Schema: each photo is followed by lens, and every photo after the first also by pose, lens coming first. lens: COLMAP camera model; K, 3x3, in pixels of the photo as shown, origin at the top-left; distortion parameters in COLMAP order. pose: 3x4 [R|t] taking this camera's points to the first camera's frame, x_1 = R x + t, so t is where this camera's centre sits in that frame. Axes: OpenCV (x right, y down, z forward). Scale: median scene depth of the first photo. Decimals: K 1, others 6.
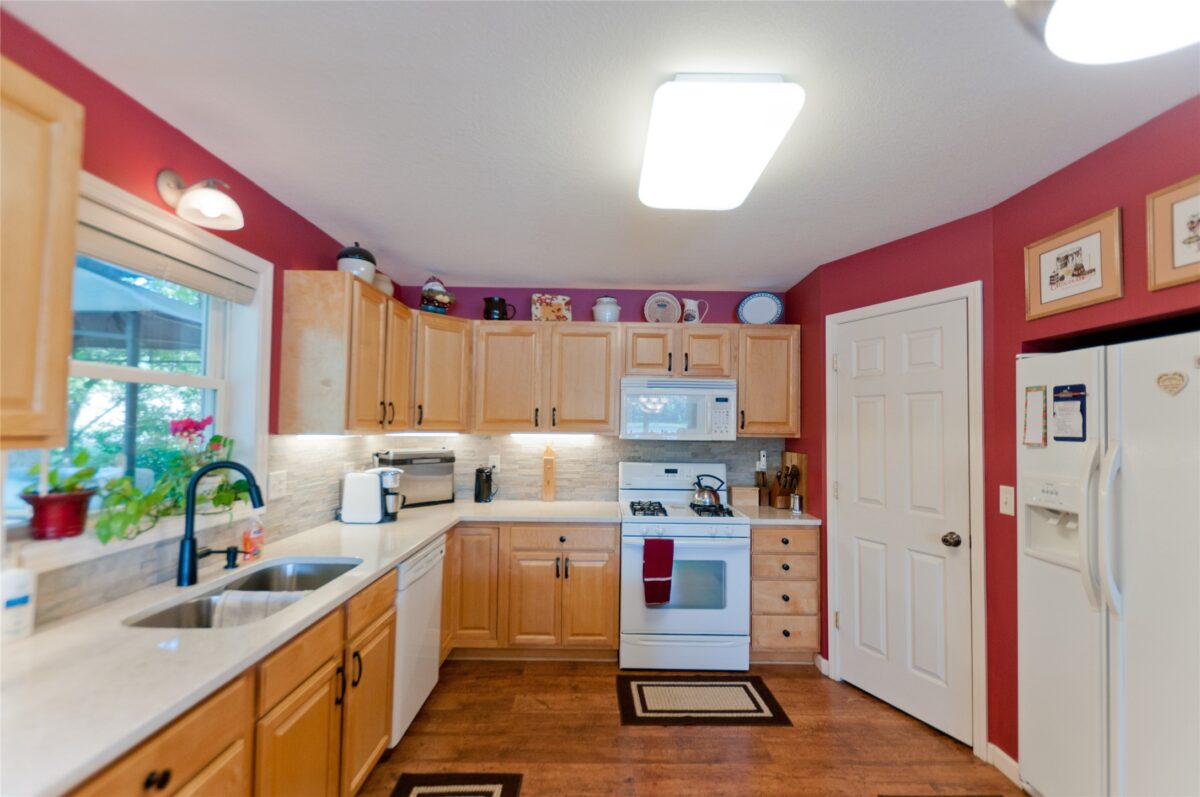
lens RADIAL K [[530.5, 0, 606.7], [0, 530.5, 406.7], [0, 0, 1]] dist [0.008617, -0.002157]
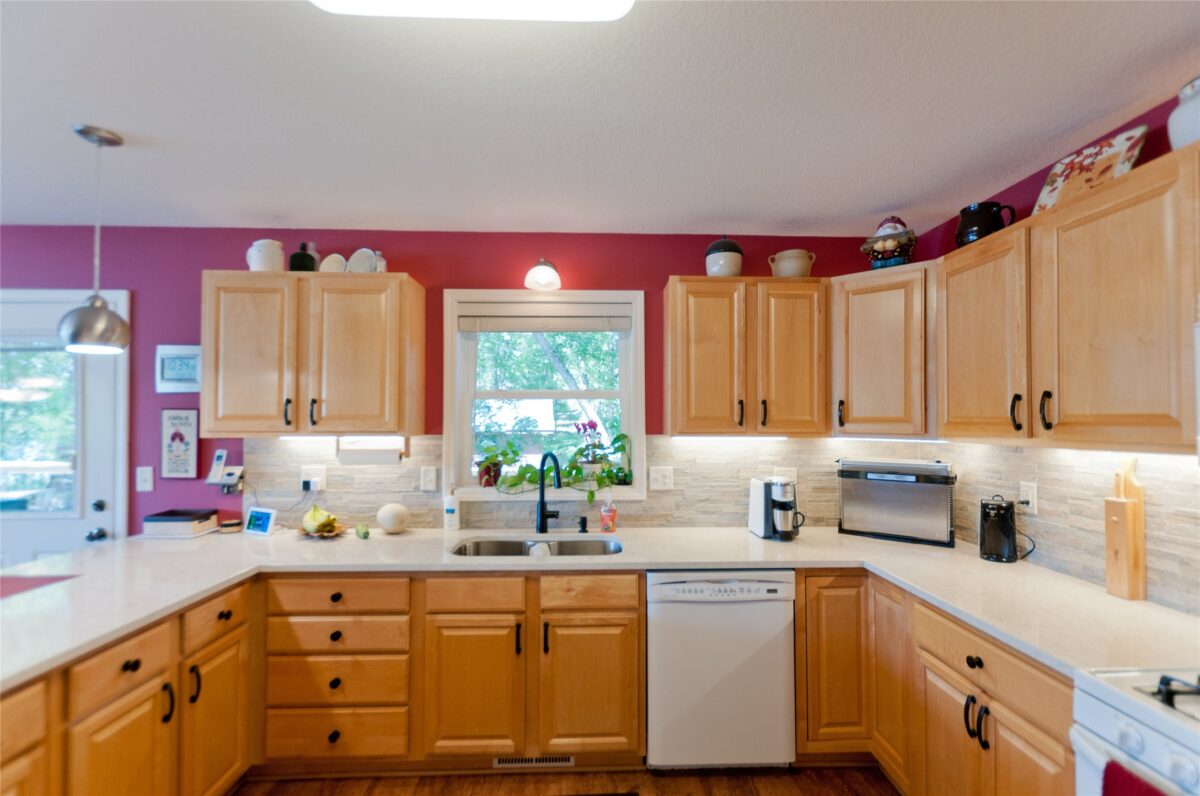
lens RADIAL K [[530.5, 0, 569.5], [0, 530.5, 406.6], [0, 0, 1]] dist [0.008617, -0.002157]
pose [[-0.002566, -0.033134, -0.999448, 0.415976], [0.034786, 0.998843, -0.033204, 0.018481], [0.999391, -0.034852, -0.001410, 0.632046]]
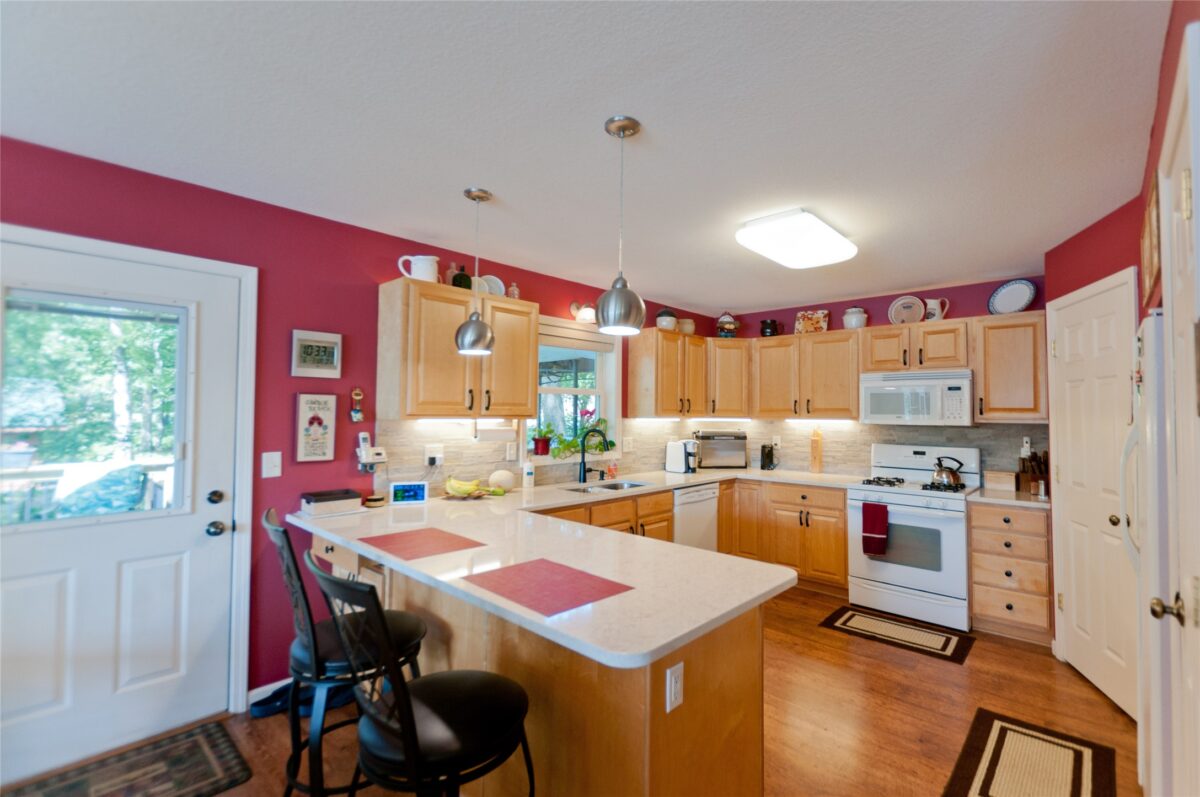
lens RADIAL K [[530.5, 0, 593.4], [0, 530.5, 394.4], [0, 0, 1]] dist [0.008617, -0.002157]
pose [[0.701539, -0.032759, -0.711878, 0.507390], [0.026157, 0.999453, -0.020215, 0.002174], [0.712151, -0.004439, 0.702012, -0.324869]]
